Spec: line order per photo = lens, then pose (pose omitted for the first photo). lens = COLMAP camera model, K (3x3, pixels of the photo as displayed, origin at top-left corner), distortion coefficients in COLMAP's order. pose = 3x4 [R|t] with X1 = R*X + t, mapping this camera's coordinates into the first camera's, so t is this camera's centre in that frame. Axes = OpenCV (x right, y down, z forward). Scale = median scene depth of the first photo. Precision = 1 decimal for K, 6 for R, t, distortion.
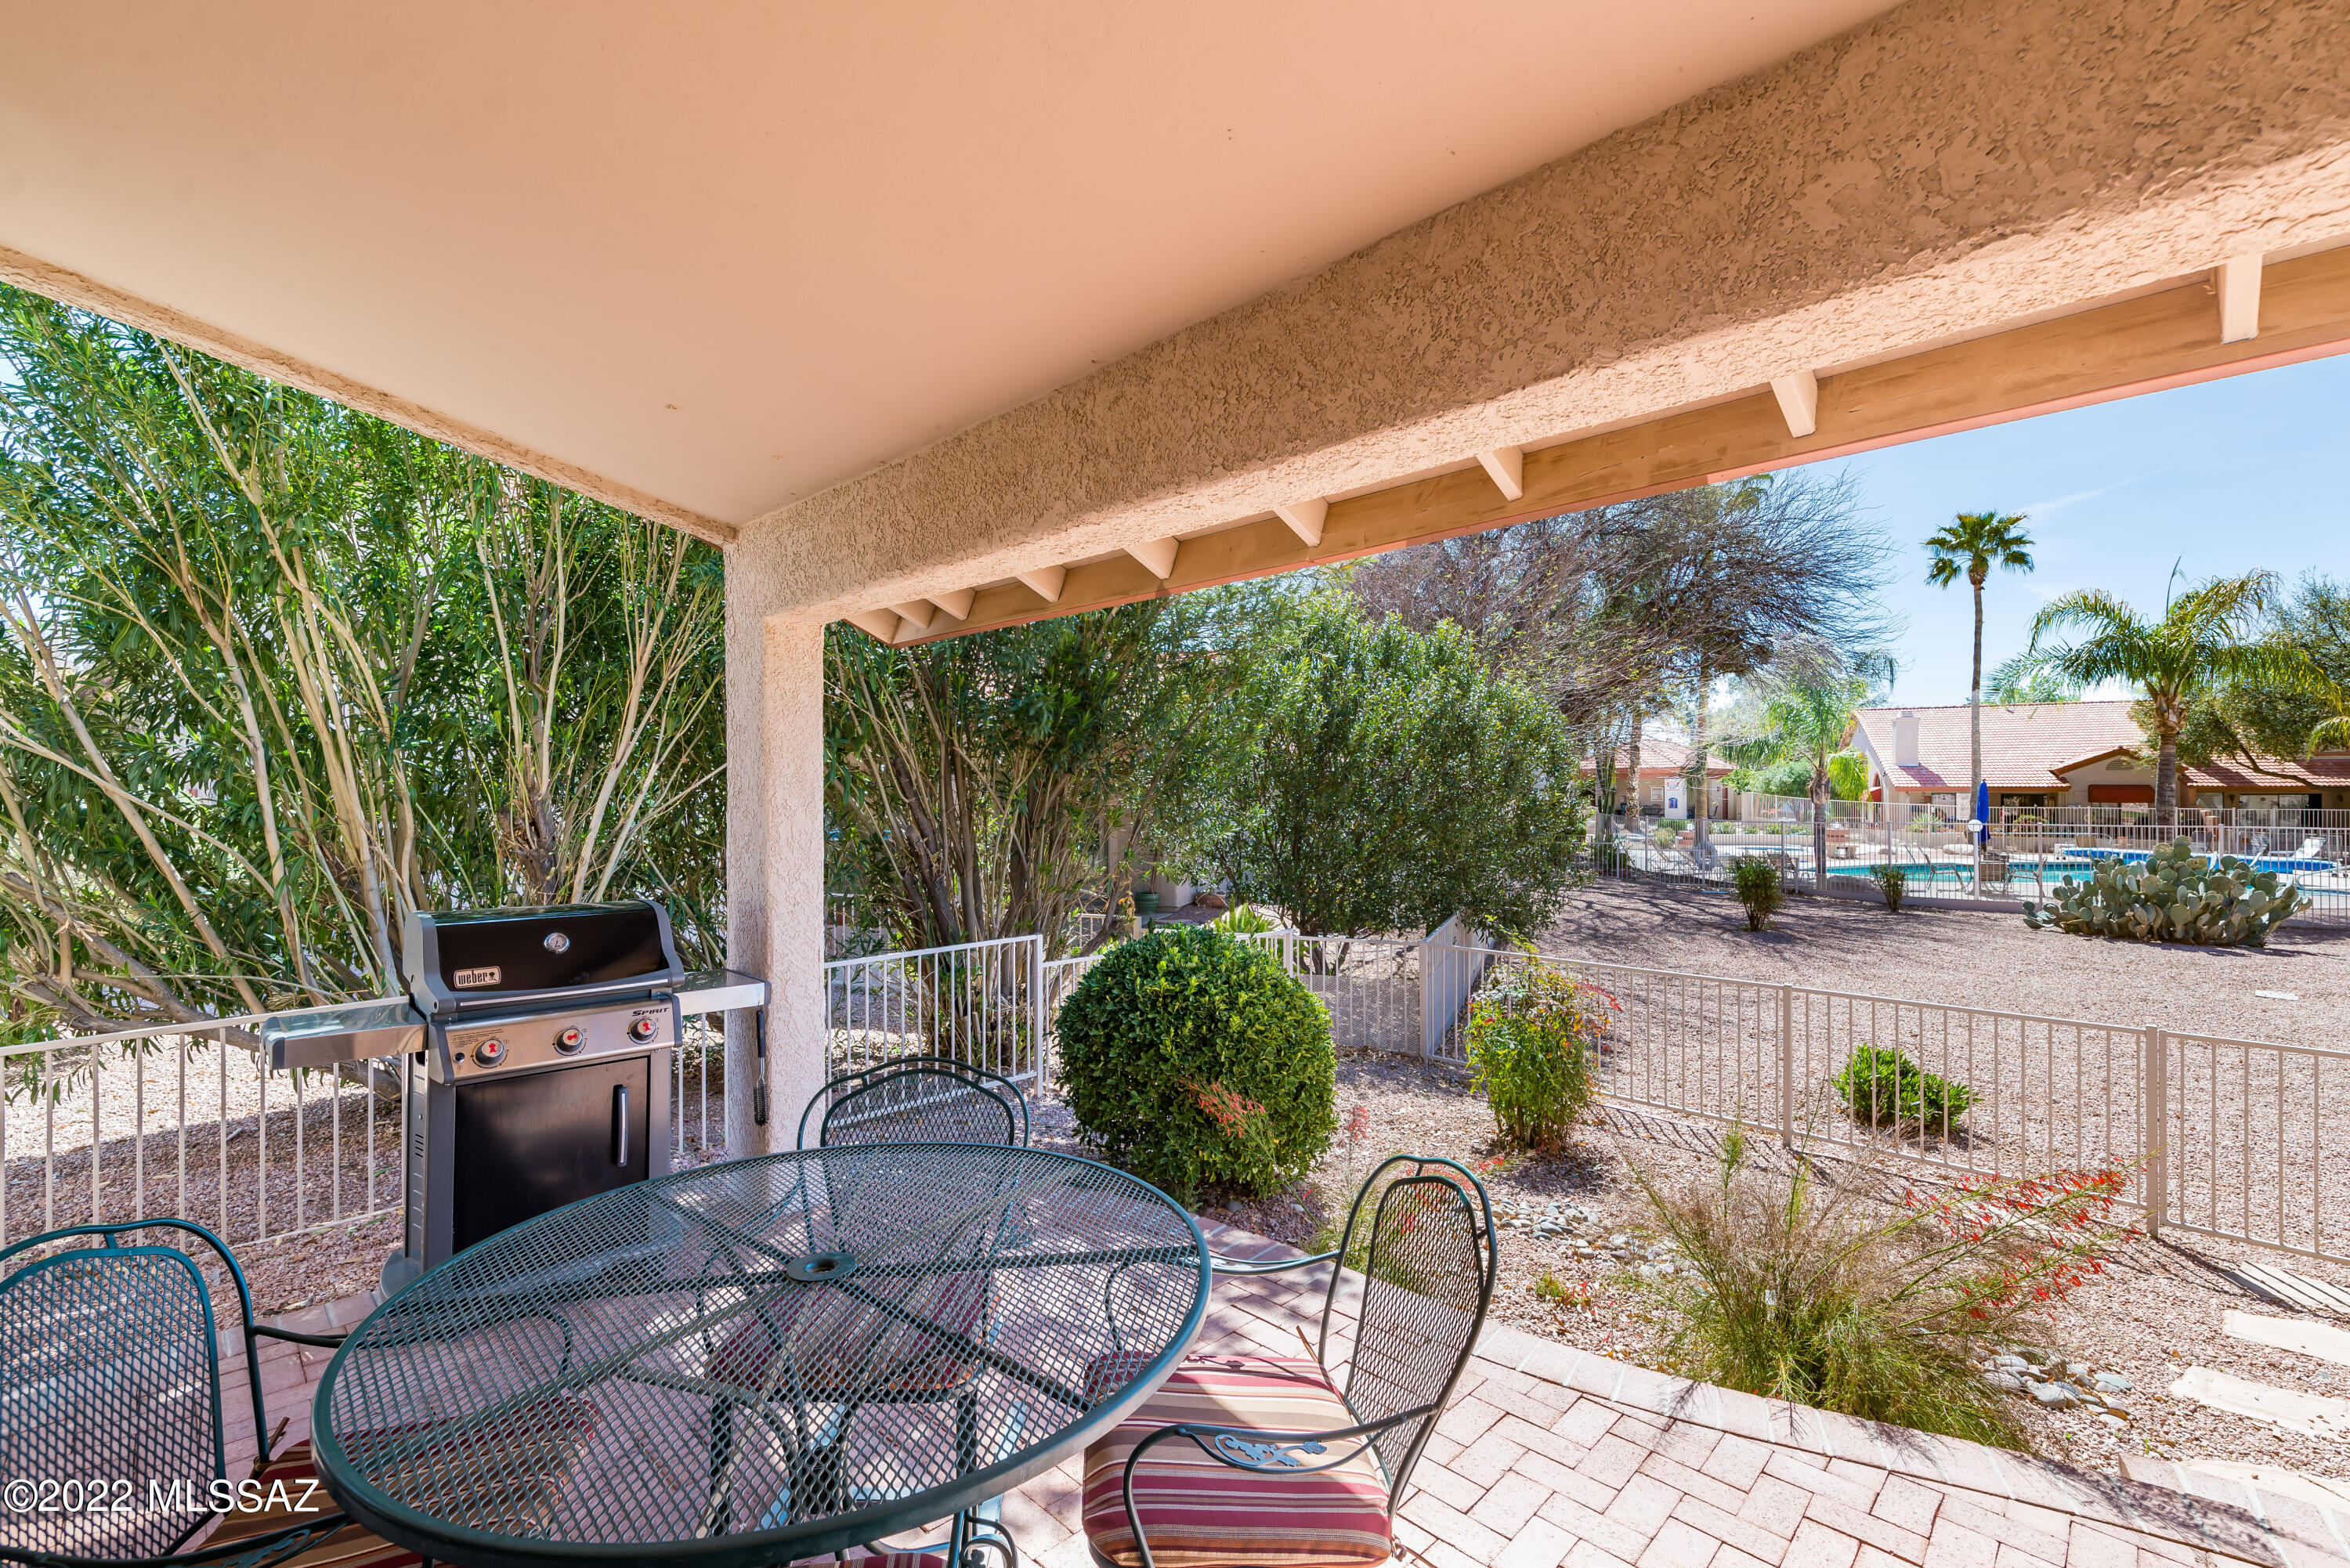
lens RADIAL K [[1009.9, 0, 1184.3], [0, 1009.9, 783.4], [0, 0, 1]] dist [-0.000340, 0.000441]
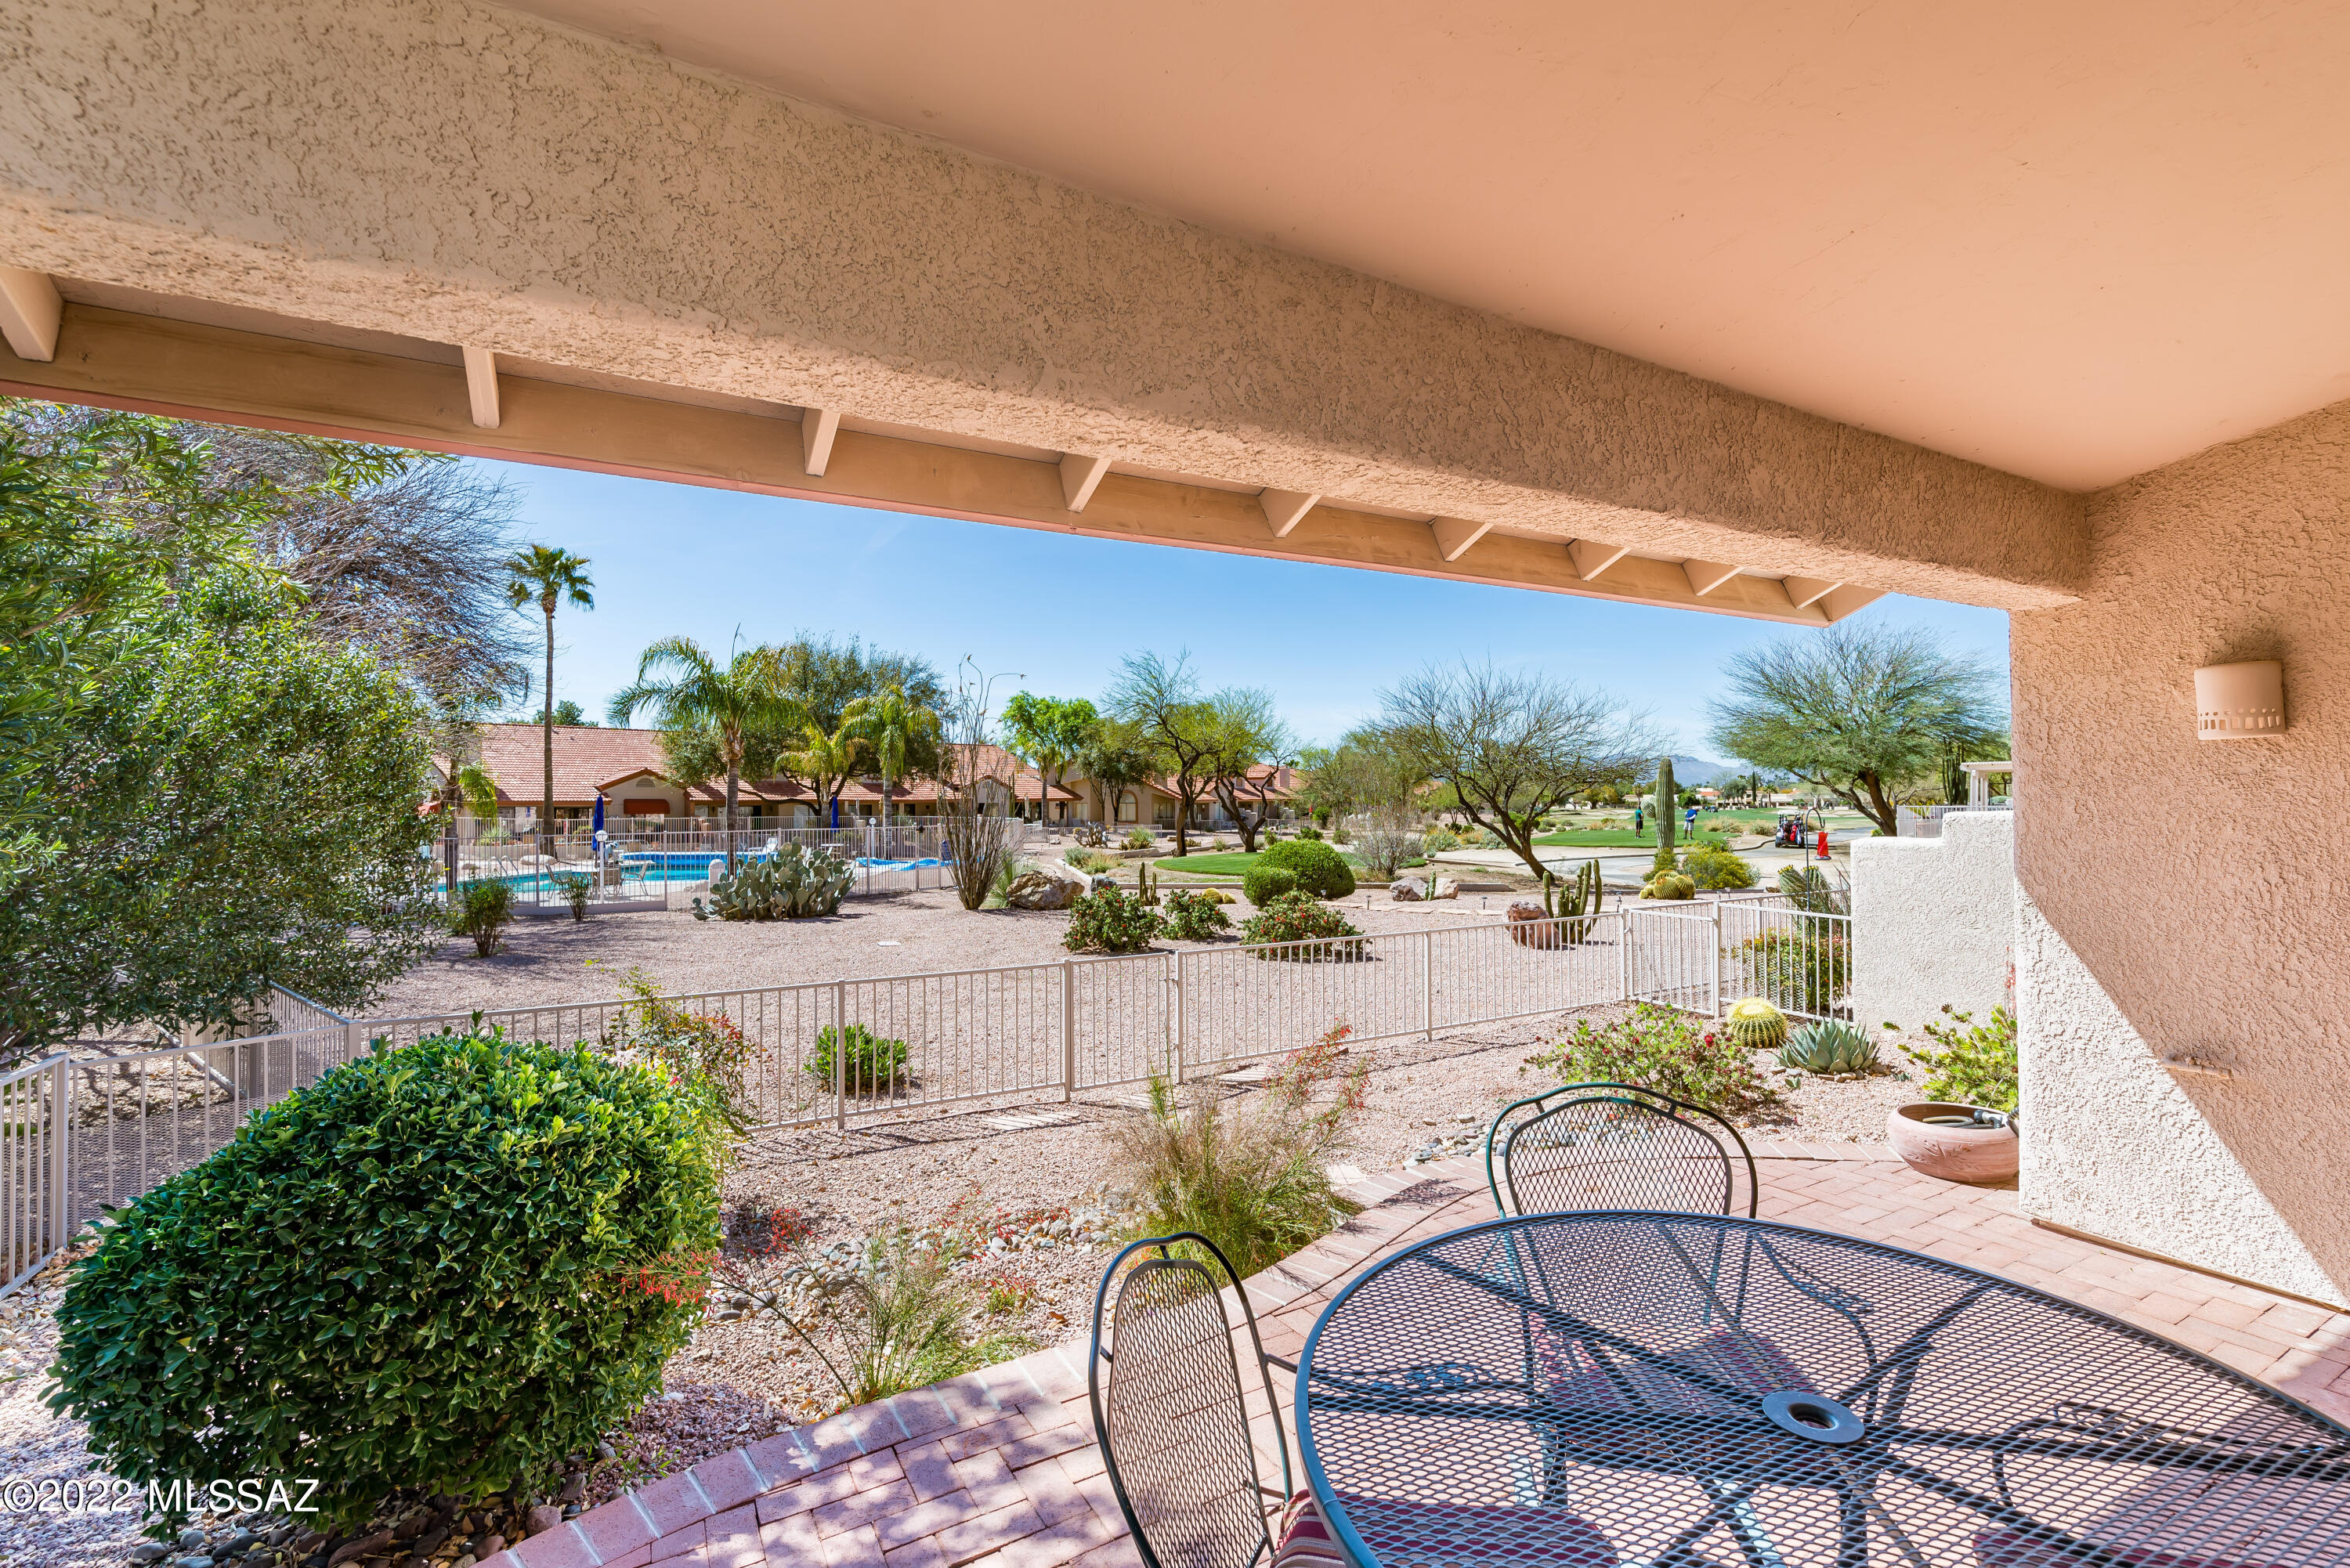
lens RADIAL K [[1009.9, 0, 1173.9], [0, 1009.9, 791.9], [0, 0, 1]] dist [-0.000340, 0.000441]
pose [[0.289638, 0.007937, 0.957103, -0.090205], [-0.002063, 0.999968, -0.007668, 0.001143], [-0.957134, 0.000246, 0.289645, 0.091259]]
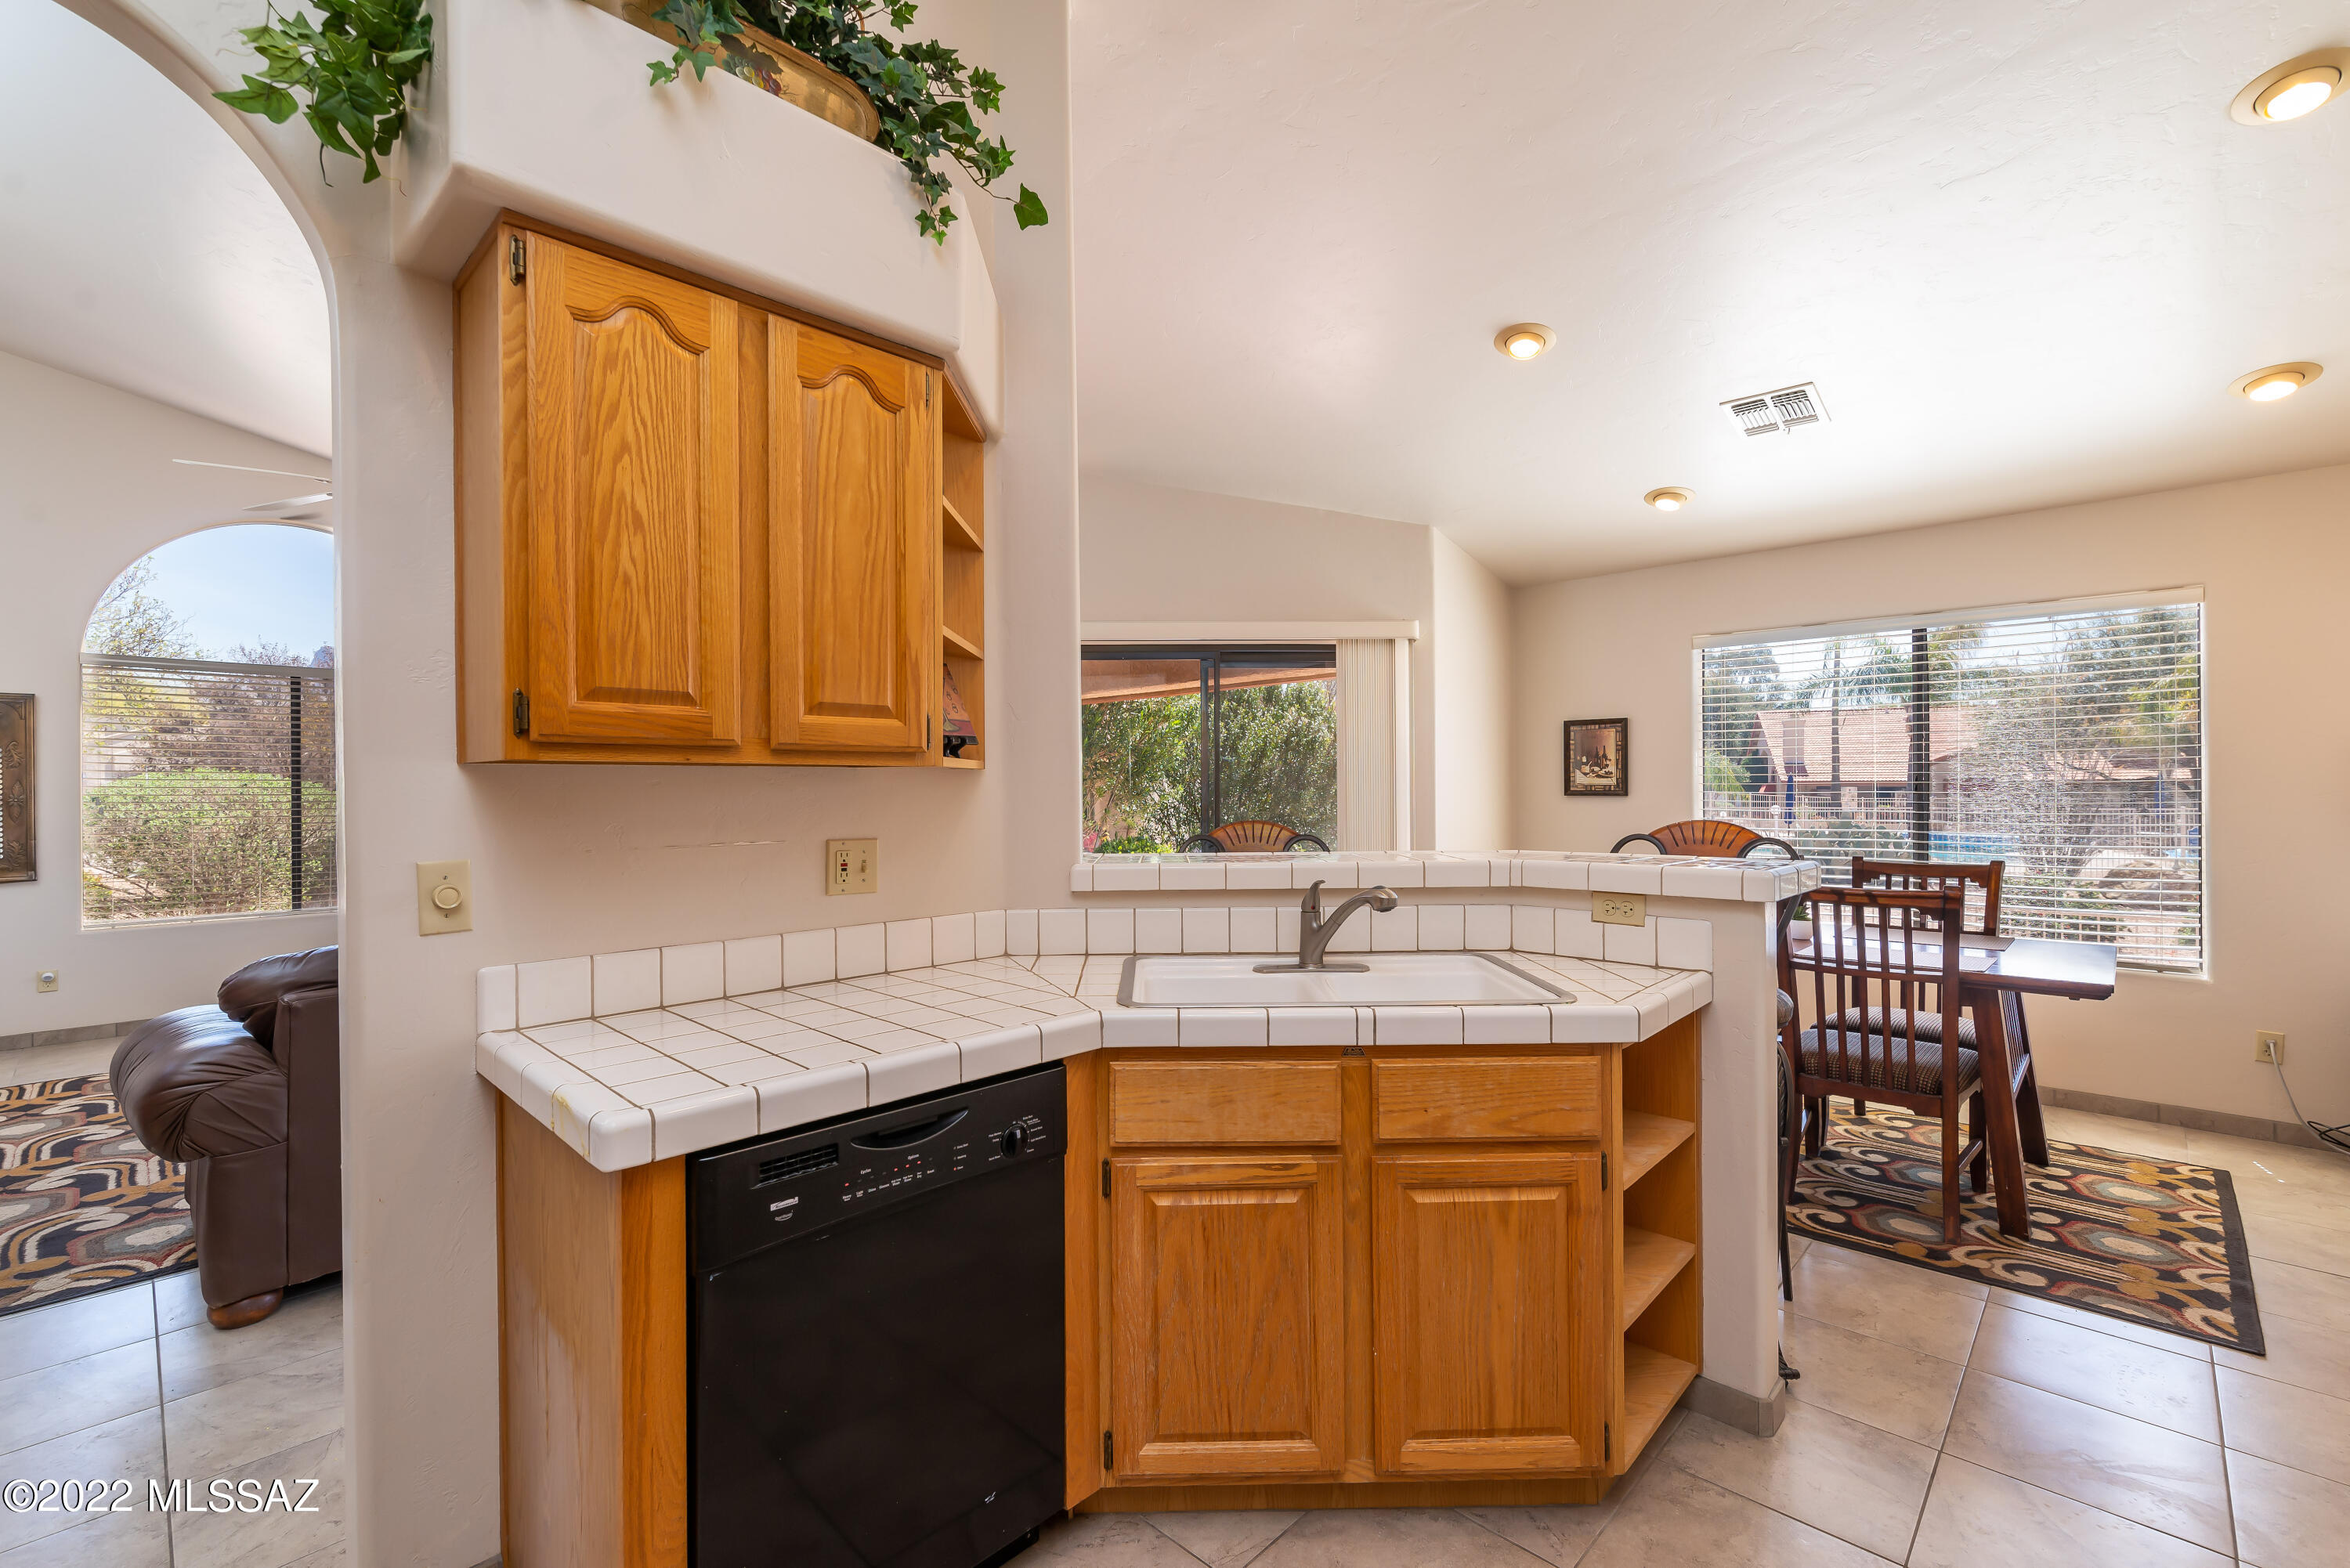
lens RADIAL K [[1009.9, 0, 1162.9], [0, 1009.9, 780.9], [0, 0, 1]] dist [-0.000340, 0.000441]
pose [[0.999906, -0.003291, 0.013344, 0.006467], [0.003291, 0.999995, 0.000001, 0.002912], [-0.013344, 0.000043, 0.999911, -0.277895]]
